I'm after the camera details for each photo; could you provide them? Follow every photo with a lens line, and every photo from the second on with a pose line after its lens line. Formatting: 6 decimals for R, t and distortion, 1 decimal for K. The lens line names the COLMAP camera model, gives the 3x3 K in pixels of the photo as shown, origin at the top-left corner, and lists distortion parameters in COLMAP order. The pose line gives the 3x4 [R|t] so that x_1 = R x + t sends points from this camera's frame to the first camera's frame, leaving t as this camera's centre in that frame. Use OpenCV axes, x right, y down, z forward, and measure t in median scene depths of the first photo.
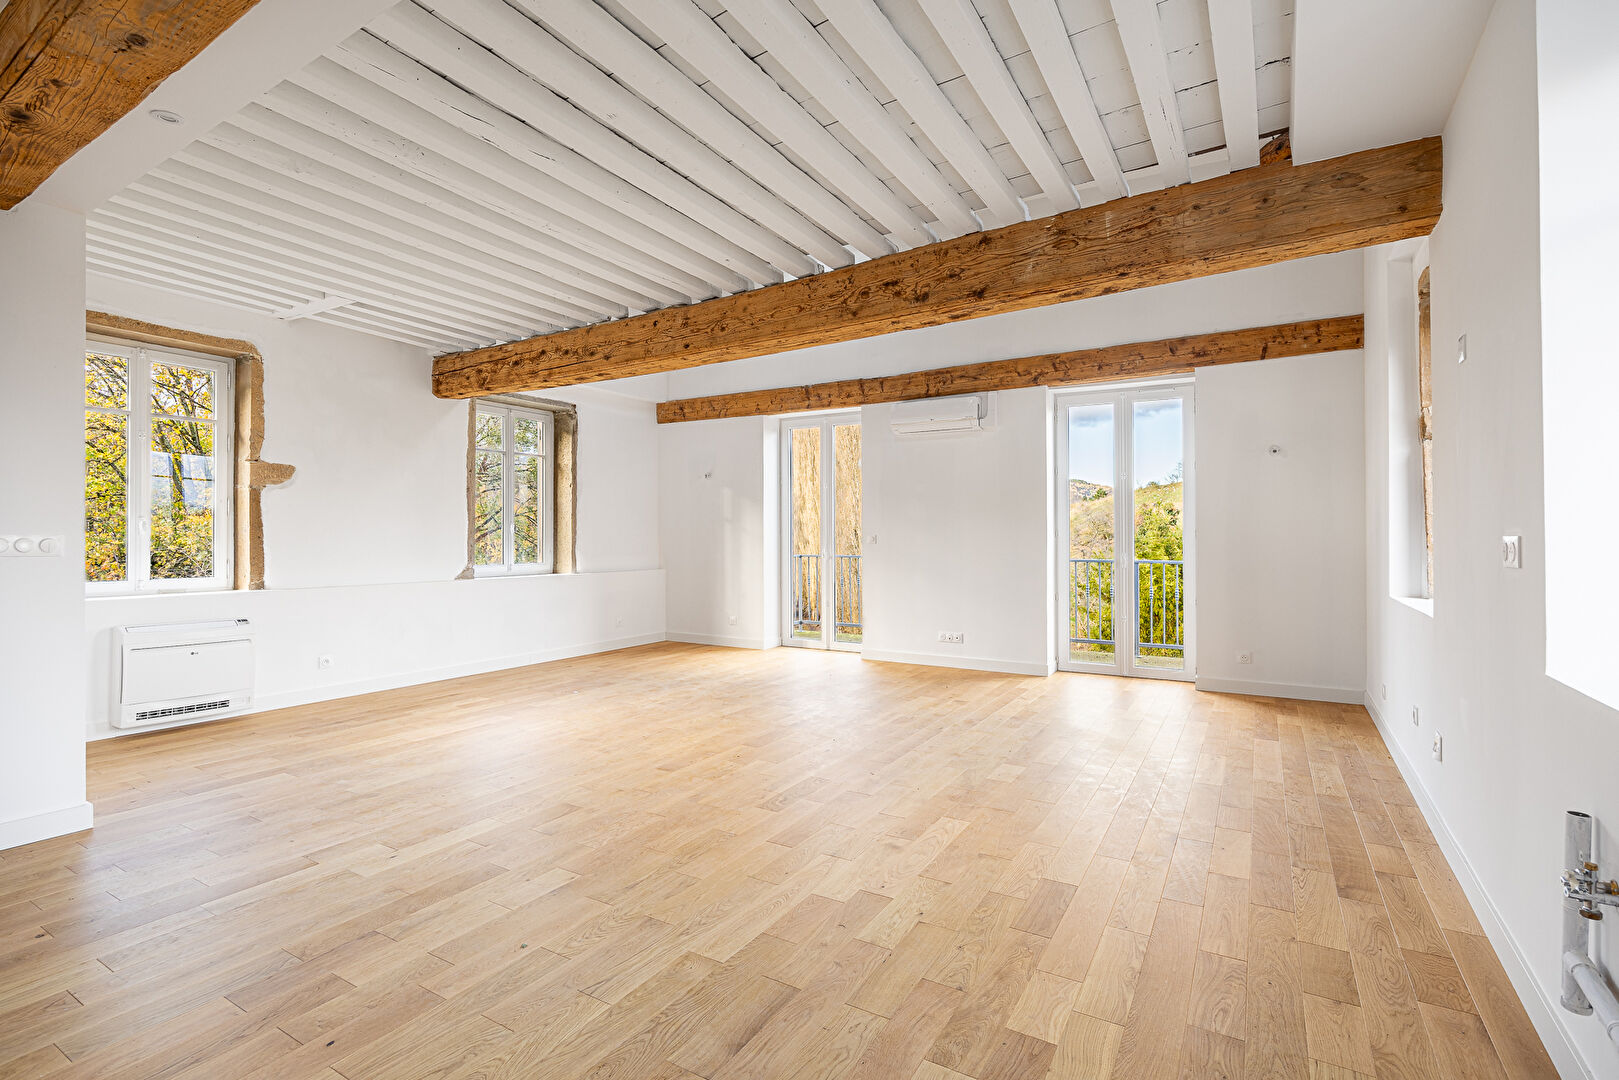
lens RADIAL K [[798.3, 0, 819.5], [0, 798.3, 533.4], [0, 0, 1]] dist [-0.018626, -0.000735]
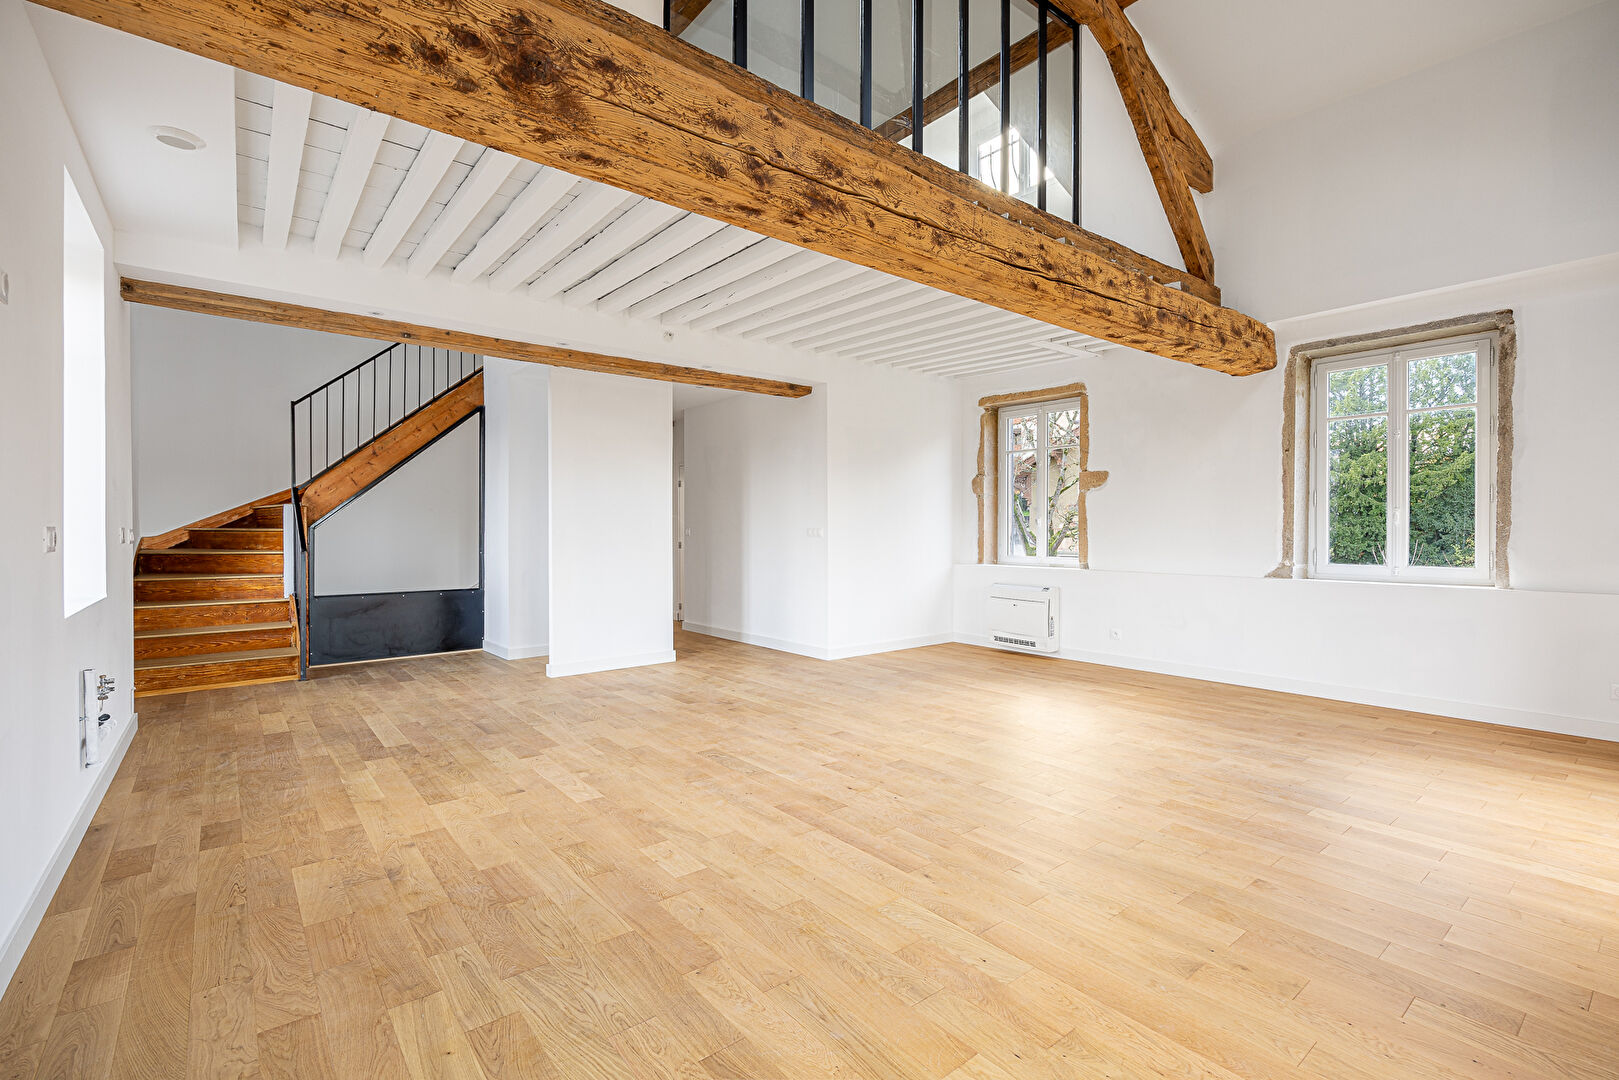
lens RADIAL K [[721.1, 0, 782.3], [0, 721.1, 543.0], [0, 0, 1]] dist [-0.011458, -0.002583]
pose [[-0.392500, 0.016989, -0.919595, 0.674724], [0.004416, 0.999853, 0.016587, 0.006411], [0.919742, 0.002449, -0.392517, 1.154830]]
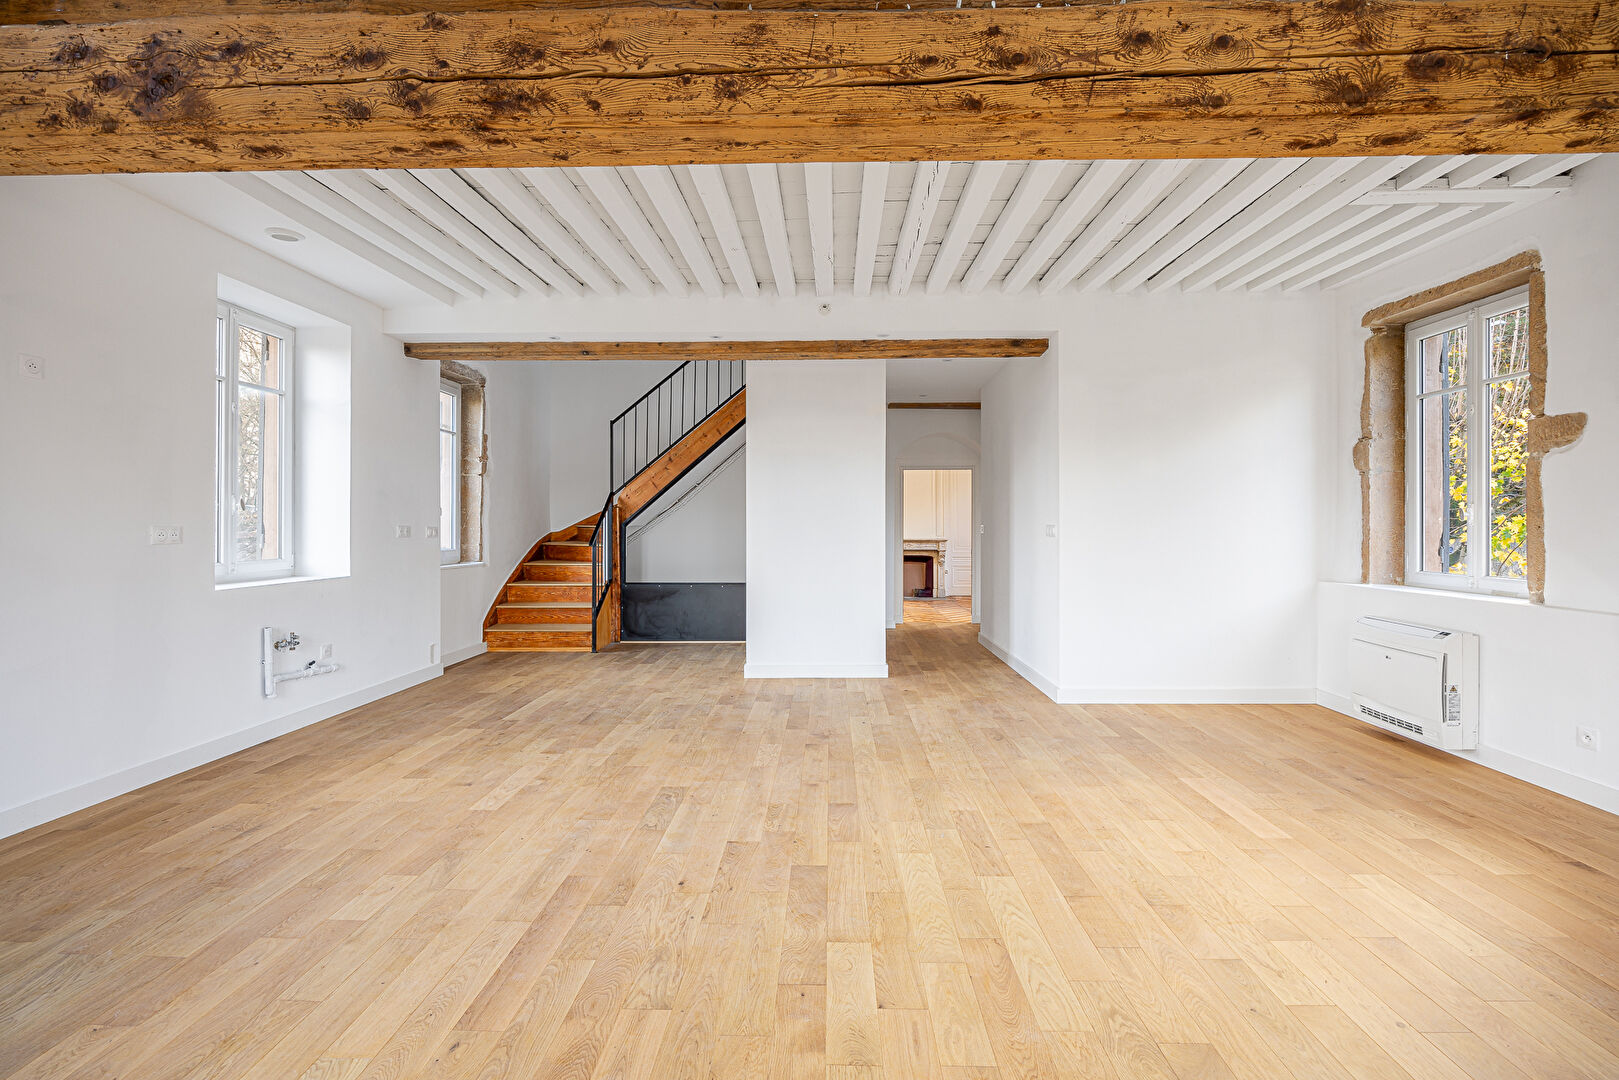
lens RADIAL K [[721.1, 0, 795.1], [0, 721.1, 530.6], [0, 0, 1]] dist [-0.011458, -0.002583]
pose [[-0.886172, 0.003286, -0.463345, 0.173581], [0.002316, 0.999994, 0.002663, 0.005197], [0.463351, 0.001287, -0.886174, 1.430310]]
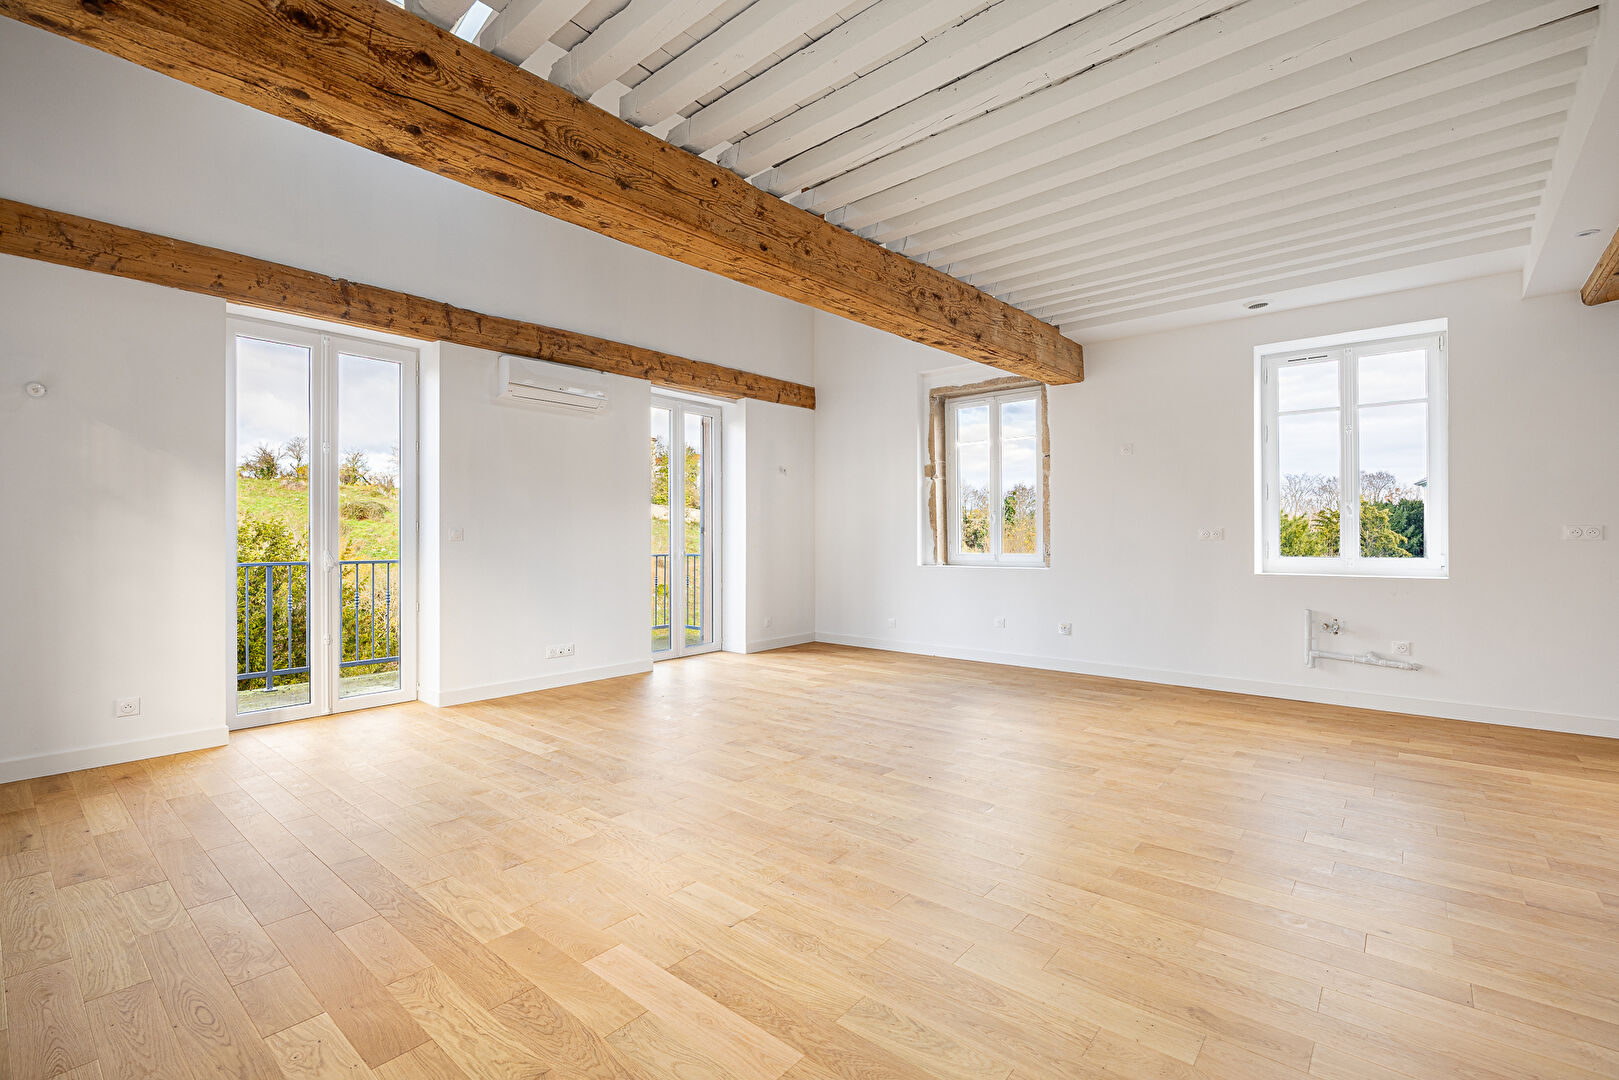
lens RADIAL K [[721.1, 0, 840.5], [0, 721.1, 533.8], [0, 0, 1]] dist [-0.011458, -0.002583]
pose [[0.131243, 0.004555, 0.991340, -0.824447], [-0.000279, 0.999990, -0.004558, 0.015128], [-0.991350, 0.000321, 0.131242, 0.912308]]
